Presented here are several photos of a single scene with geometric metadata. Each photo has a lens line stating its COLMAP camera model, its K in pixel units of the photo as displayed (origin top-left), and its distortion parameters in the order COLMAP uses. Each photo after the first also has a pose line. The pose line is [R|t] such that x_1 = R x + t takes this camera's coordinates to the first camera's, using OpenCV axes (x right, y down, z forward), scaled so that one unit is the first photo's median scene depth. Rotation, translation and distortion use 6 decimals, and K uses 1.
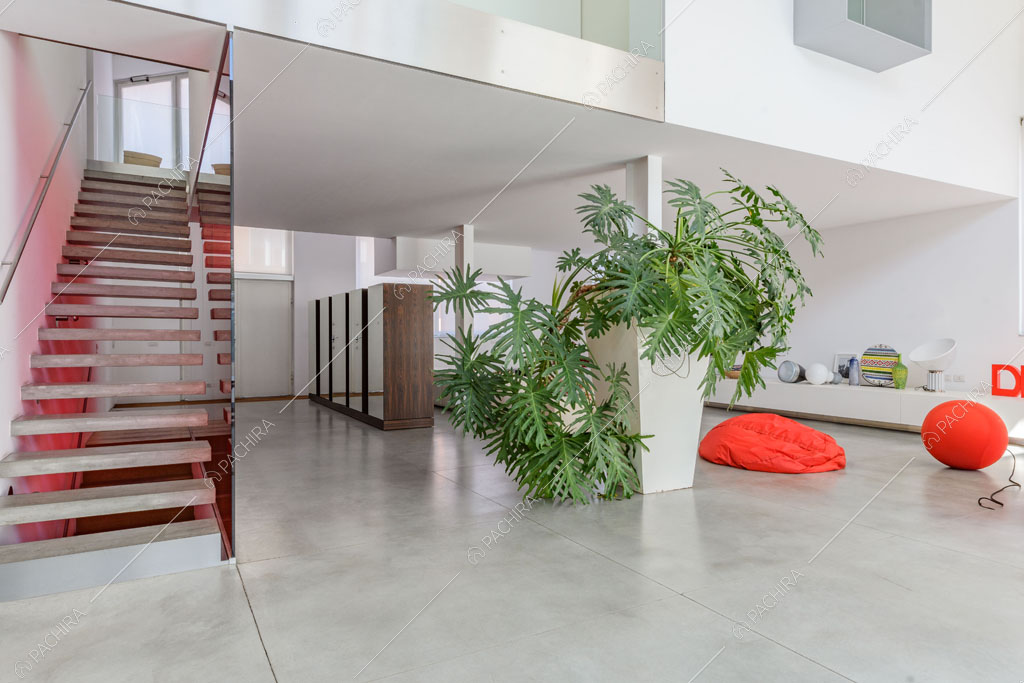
lens RADIAL K [[616.7, 0, 510.4], [0, 616.7, 342.8], [0, 0, 1]] dist [-0.001168, -0.001297]
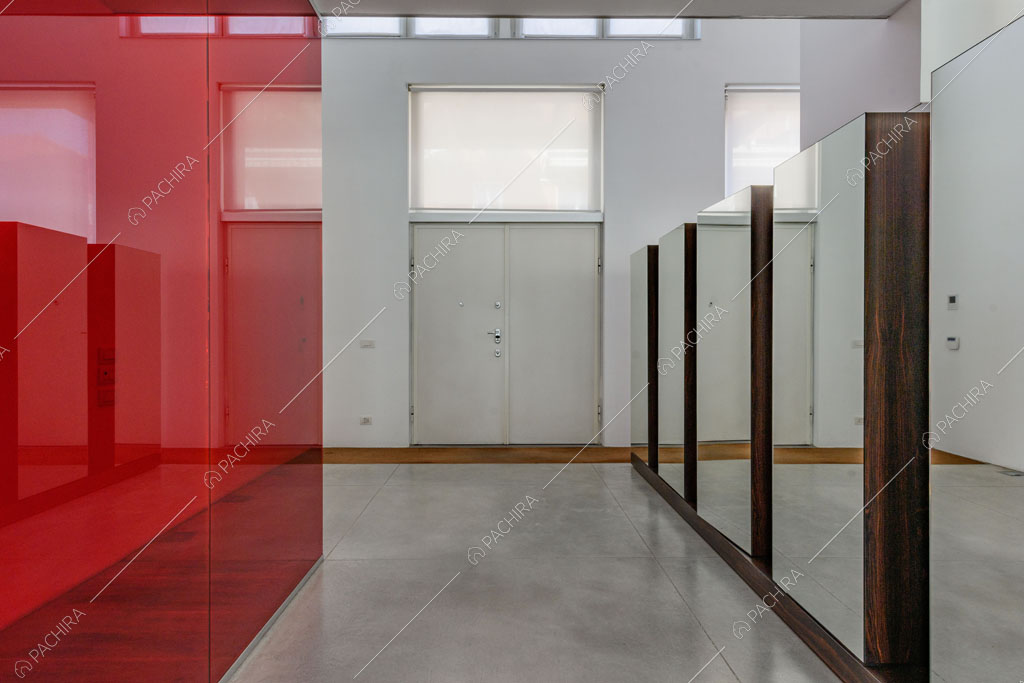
lens RADIAL K [[616.7, 0, 511.5], [0, 616.7, 341.2], [0, 0, 1]] dist [-0.001168, -0.001297]
pose [[0.878857, 0.002786, -0.477077, -0.175300], [-0.001465, 0.999994, 0.003142, -0.001932], [0.477083, -0.002062, 0.878856, 0.518225]]
